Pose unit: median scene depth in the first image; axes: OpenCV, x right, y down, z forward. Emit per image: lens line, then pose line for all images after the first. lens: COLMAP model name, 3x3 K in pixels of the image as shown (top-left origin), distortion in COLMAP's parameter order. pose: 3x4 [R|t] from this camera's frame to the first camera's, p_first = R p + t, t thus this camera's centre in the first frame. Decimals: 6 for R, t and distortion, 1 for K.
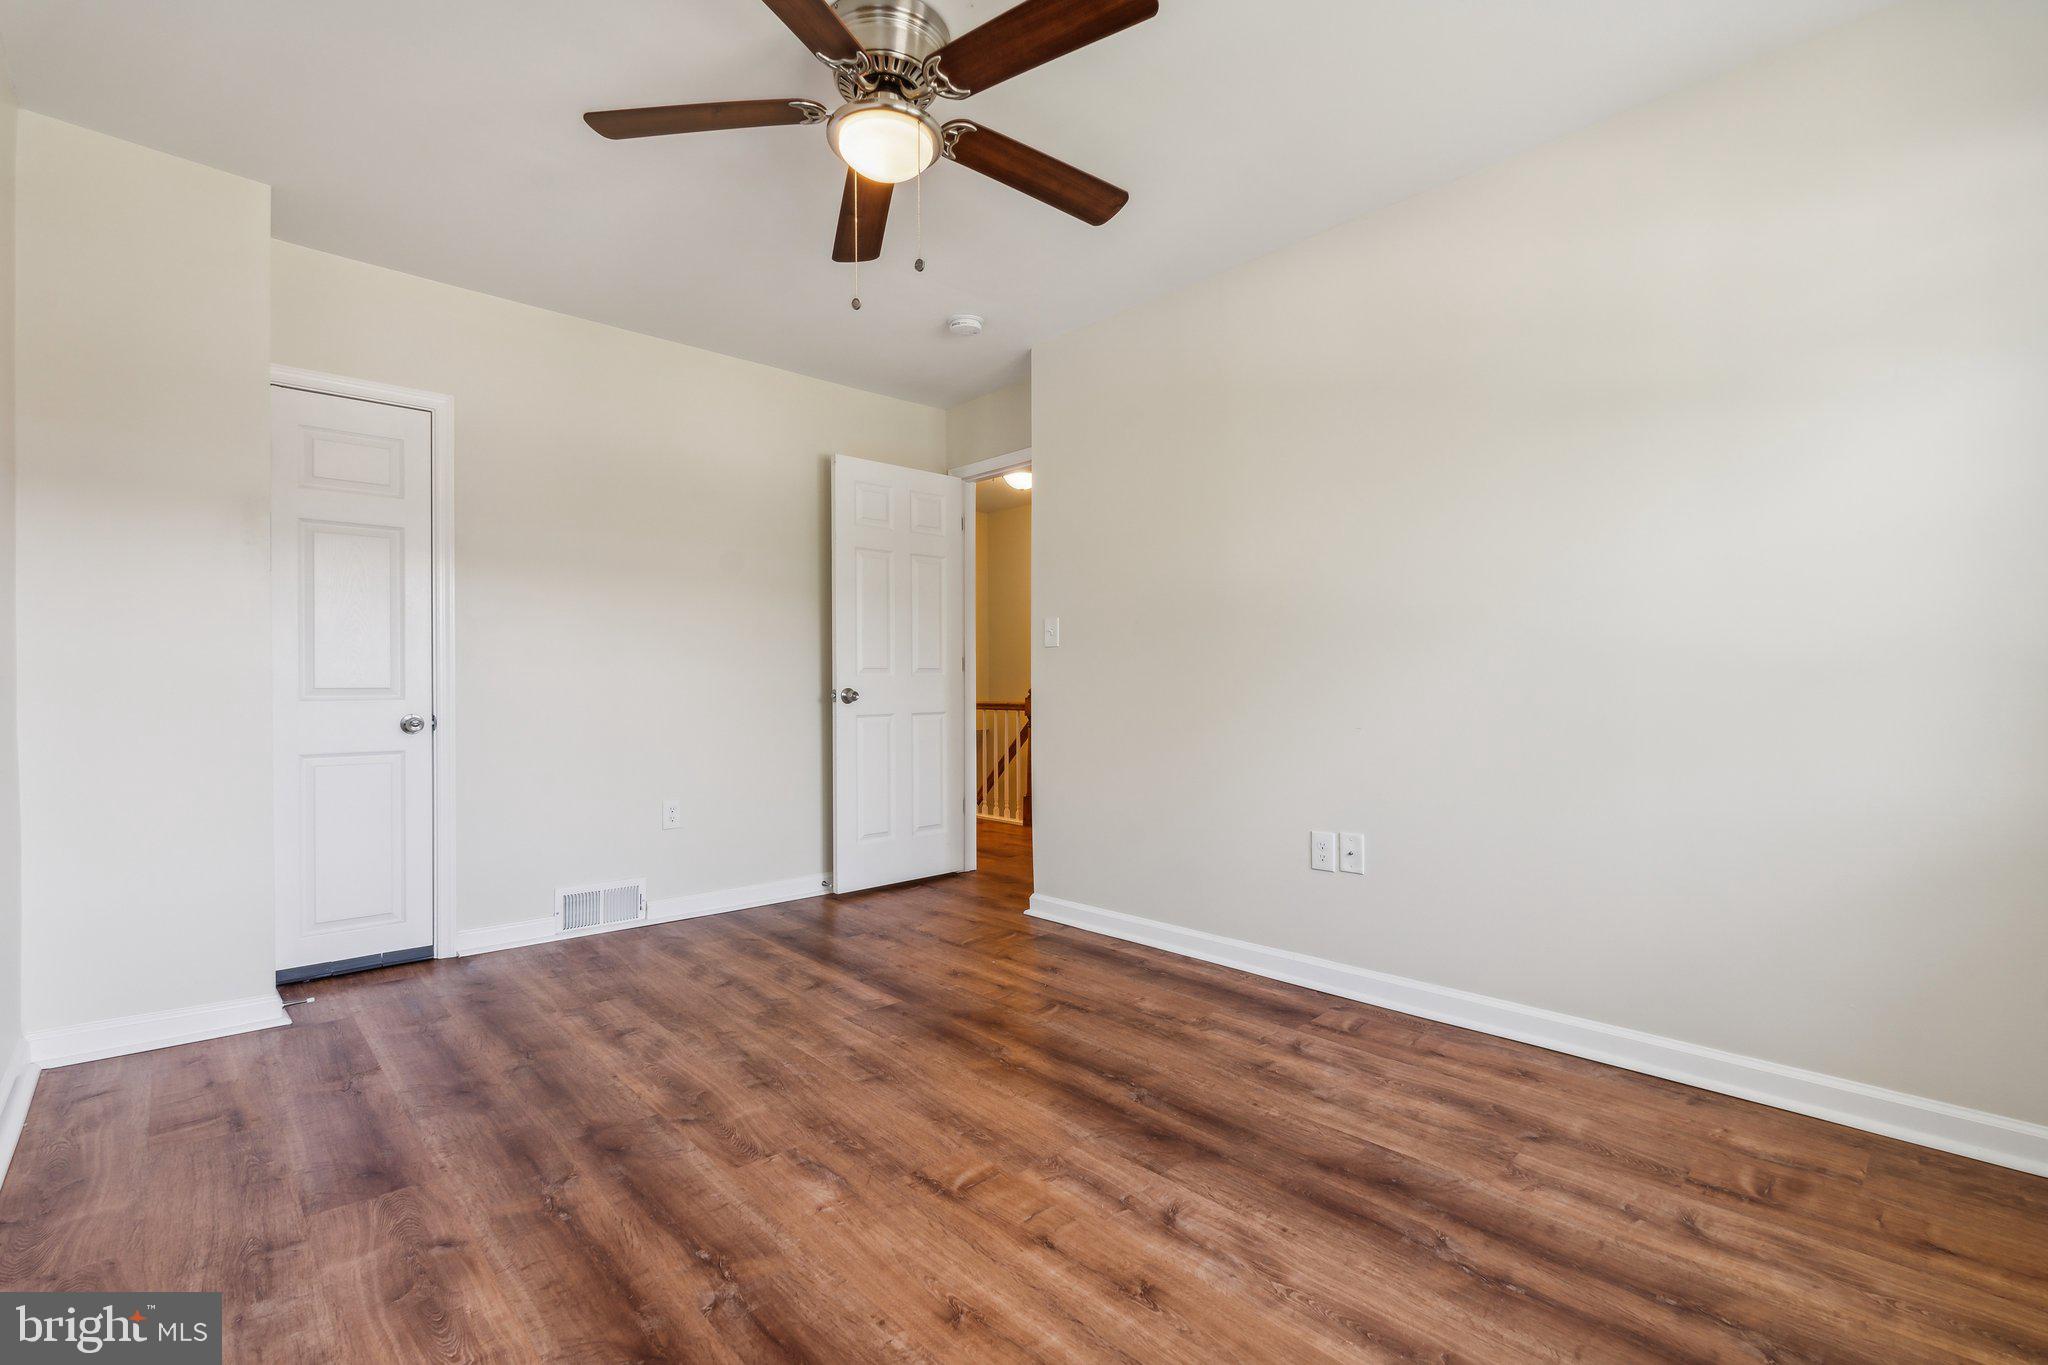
lens RADIAL K [[932.3, 0, 1023.0], [0, 932.3, 673.5], [0, 0, 1]] dist [-0.007811, 0.001038]
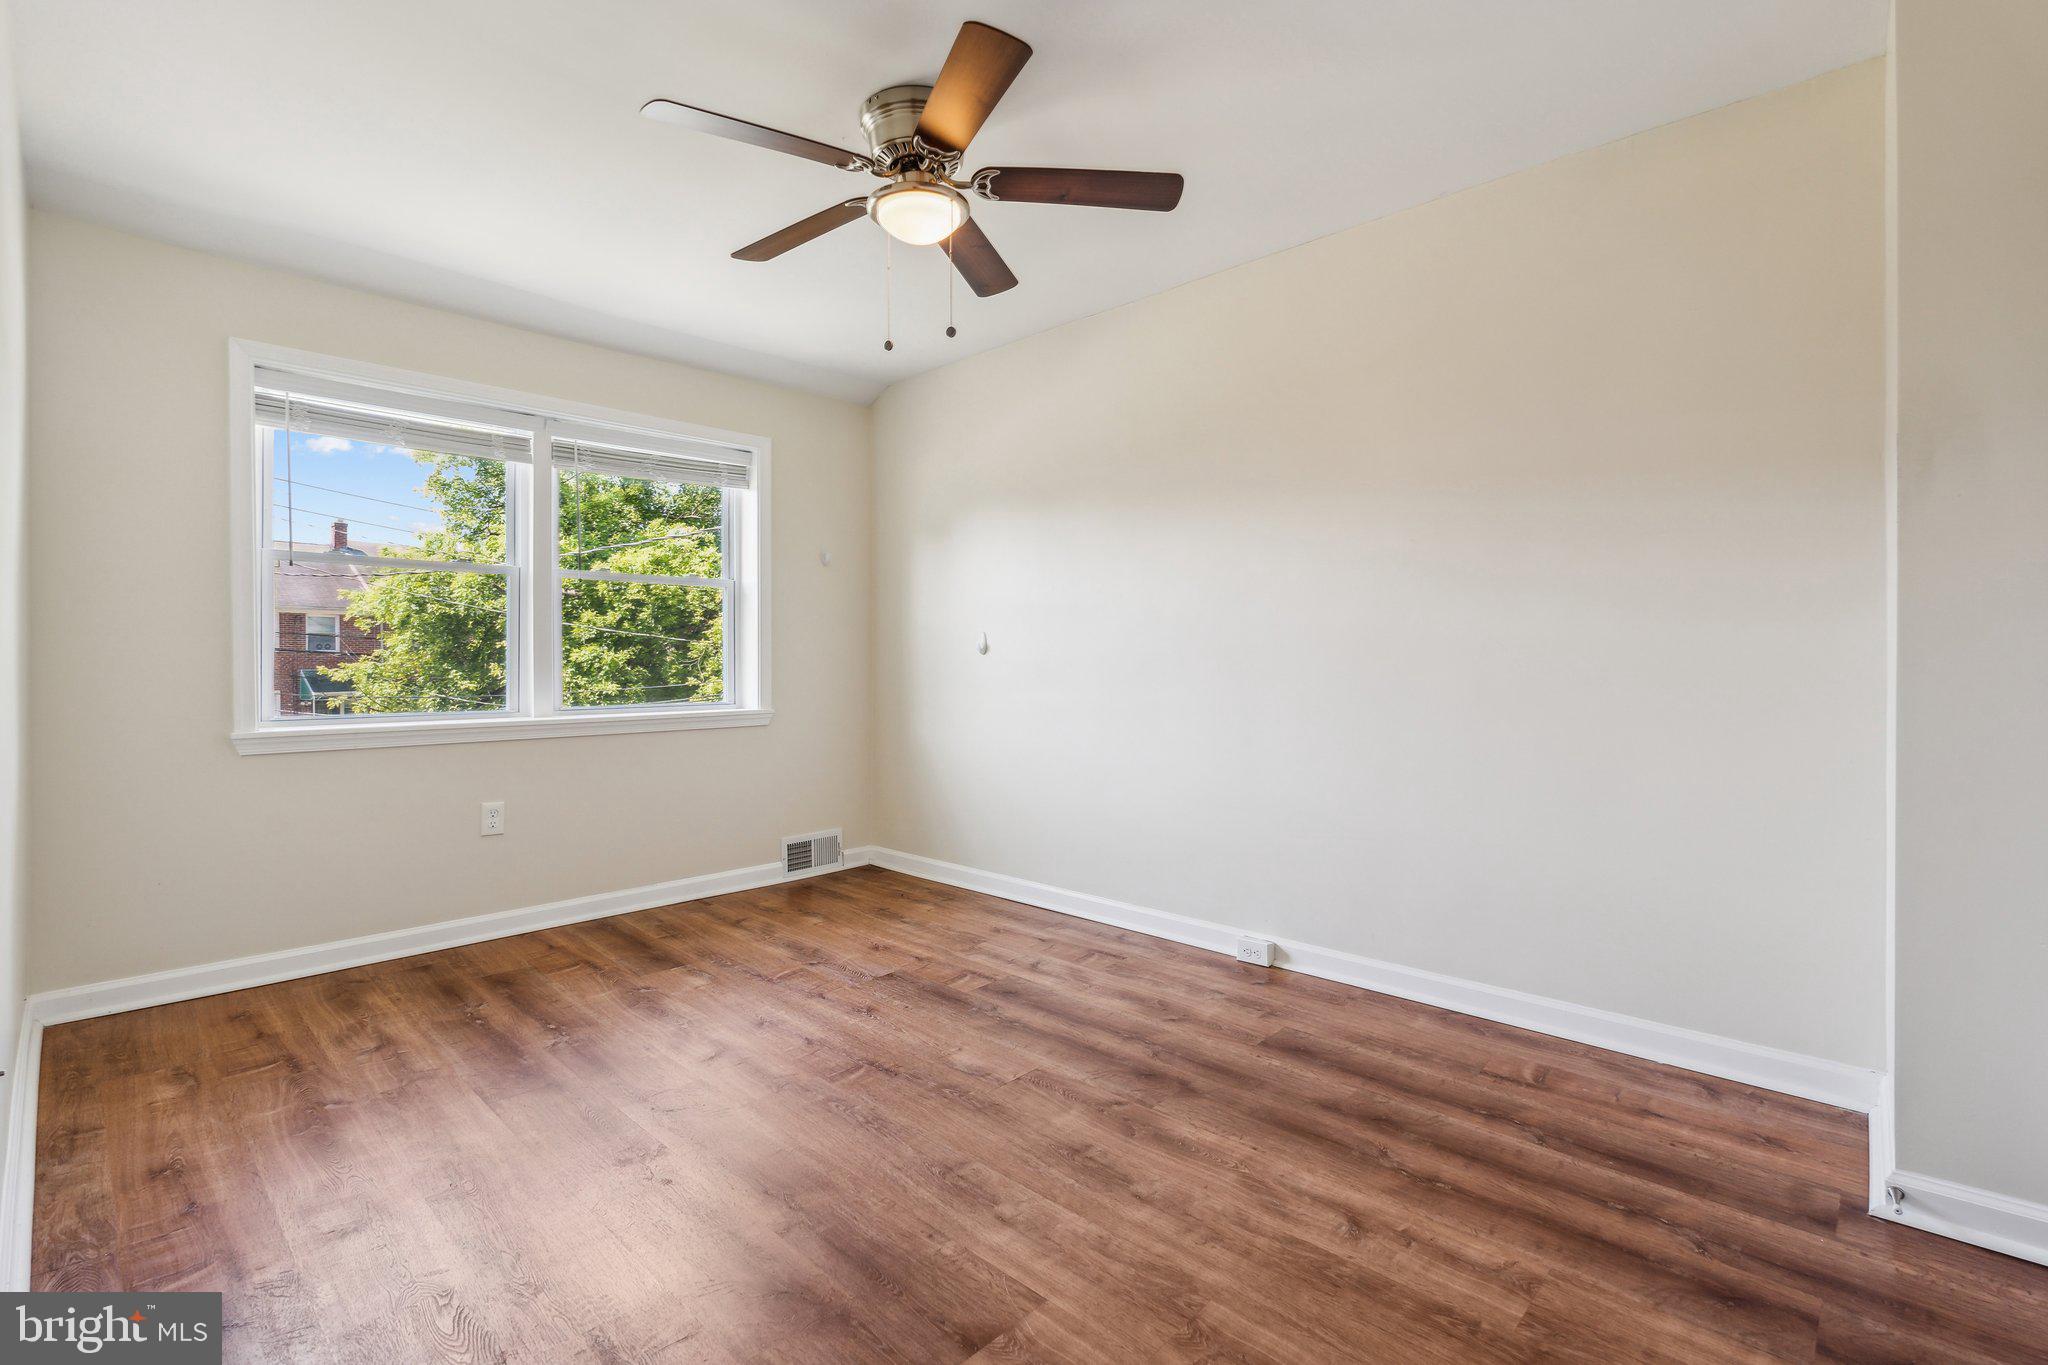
lens RADIAL K [[932.3, 0, 1023.4], [0, 932.3, 681.1], [0, 0, 1]] dist [-0.007811, 0.001038]
pose [[-0.997938, 0.004504, -0.064021, -0.198006], [0.003566, 0.999885, 0.014754, -0.017004], [0.064080, 0.014495, -0.997839, 2.133140]]
